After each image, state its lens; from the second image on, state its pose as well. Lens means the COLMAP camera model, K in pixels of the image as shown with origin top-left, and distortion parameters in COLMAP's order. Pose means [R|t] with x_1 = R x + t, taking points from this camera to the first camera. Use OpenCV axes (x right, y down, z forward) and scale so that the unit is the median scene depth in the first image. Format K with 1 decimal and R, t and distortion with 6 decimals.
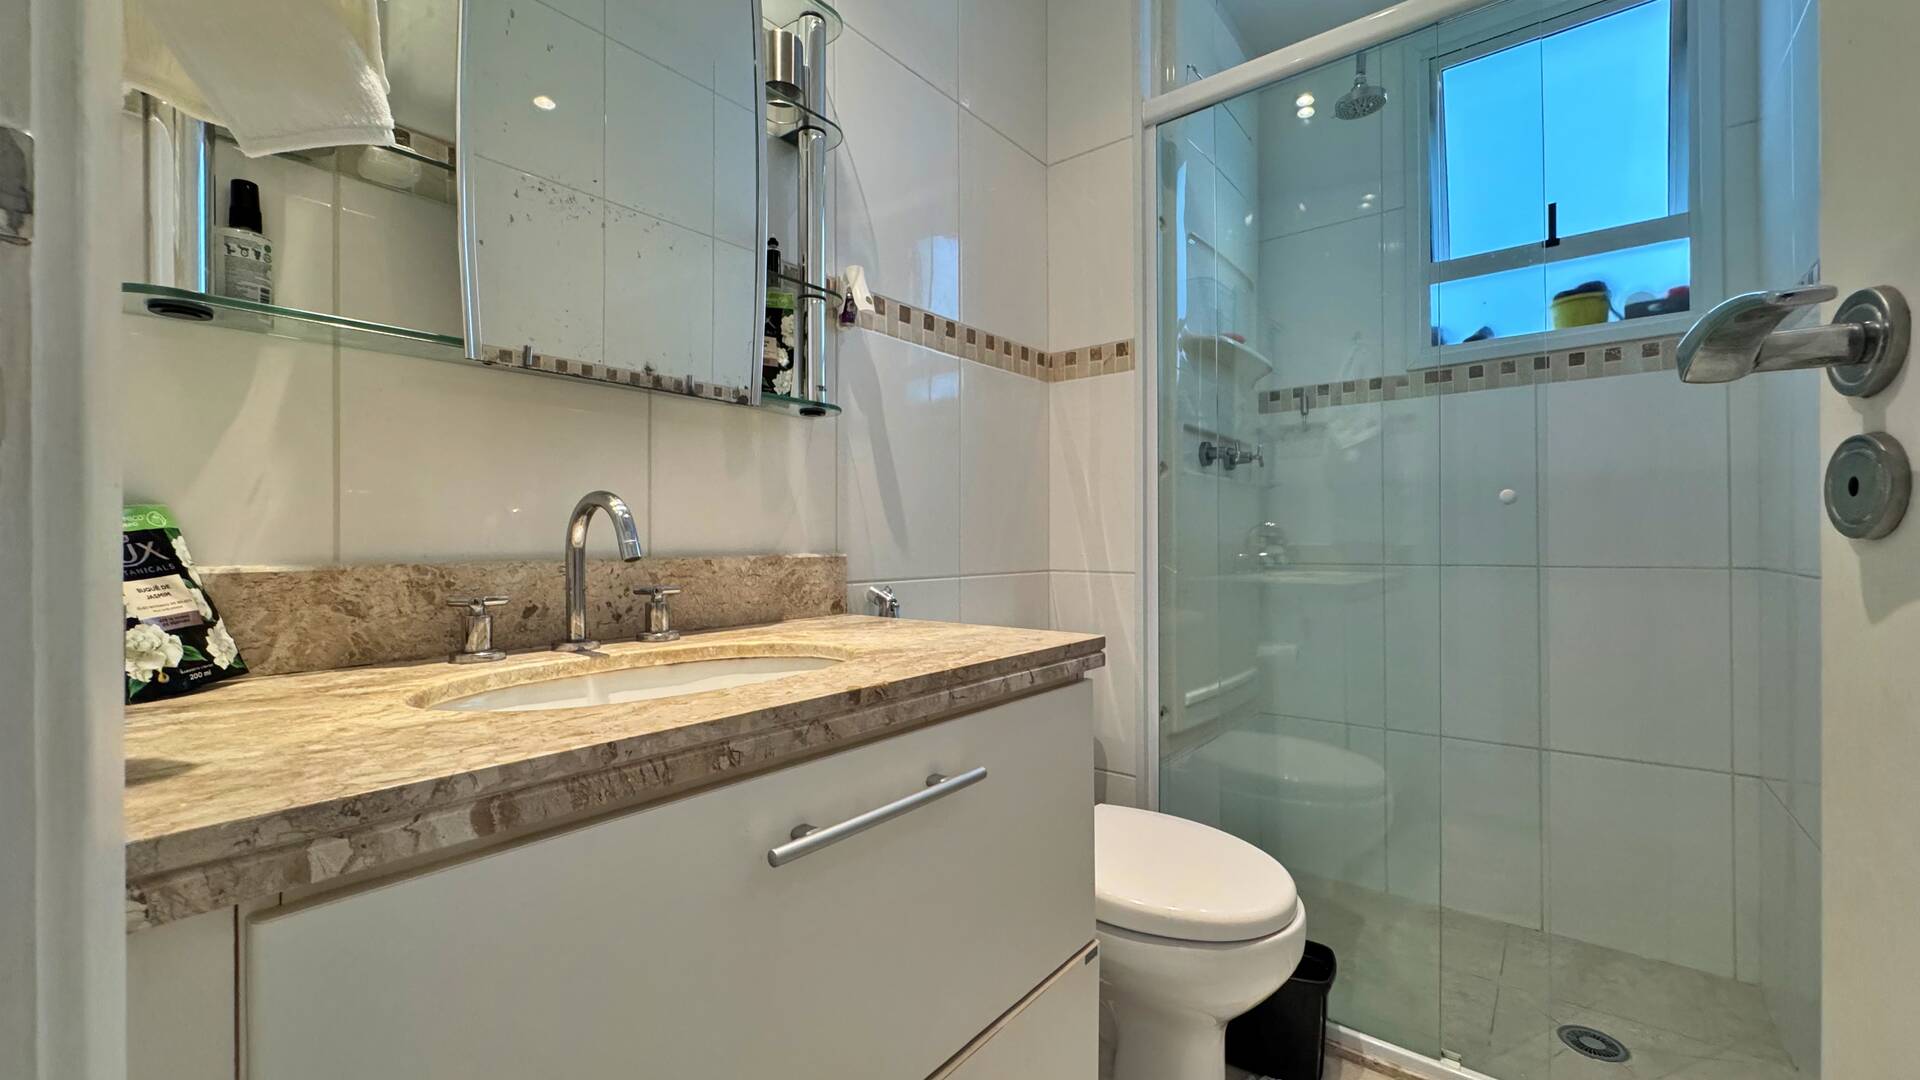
lens RADIAL K [[764.2, 0, 974.2], [0, 764.2, 542.5], [0, 0, 1]] dist [-0.002244, 0.000337]
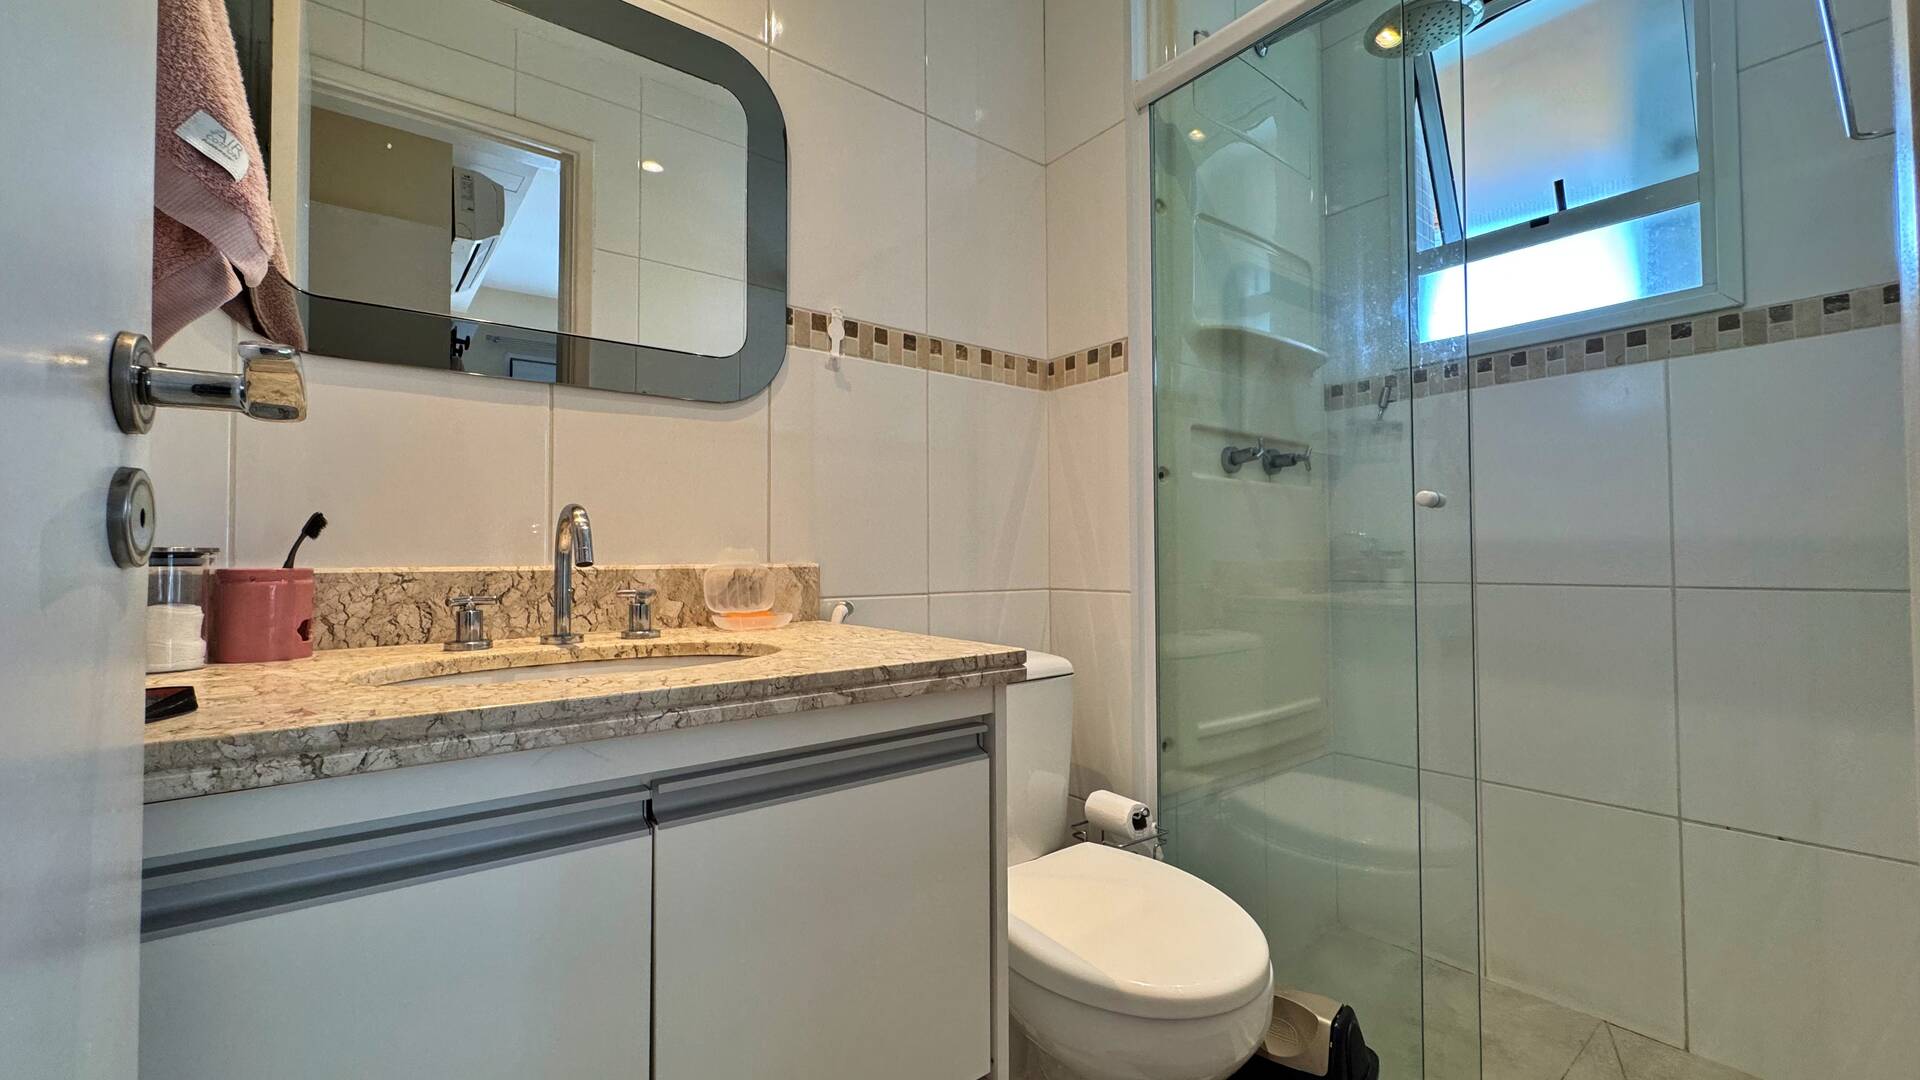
lens RADIAL K [[764.2, 0, 959.3], [0, 764.2, 541.6], [0, 0, 1]] dist [-0.002244, 0.000337]
pose [[0.969853, -0.008243, -0.243550, 0.223875], [0.003048, 0.999760, -0.021696, 0.001043], [0.243671, 0.020300, 0.969646, 0.051459]]
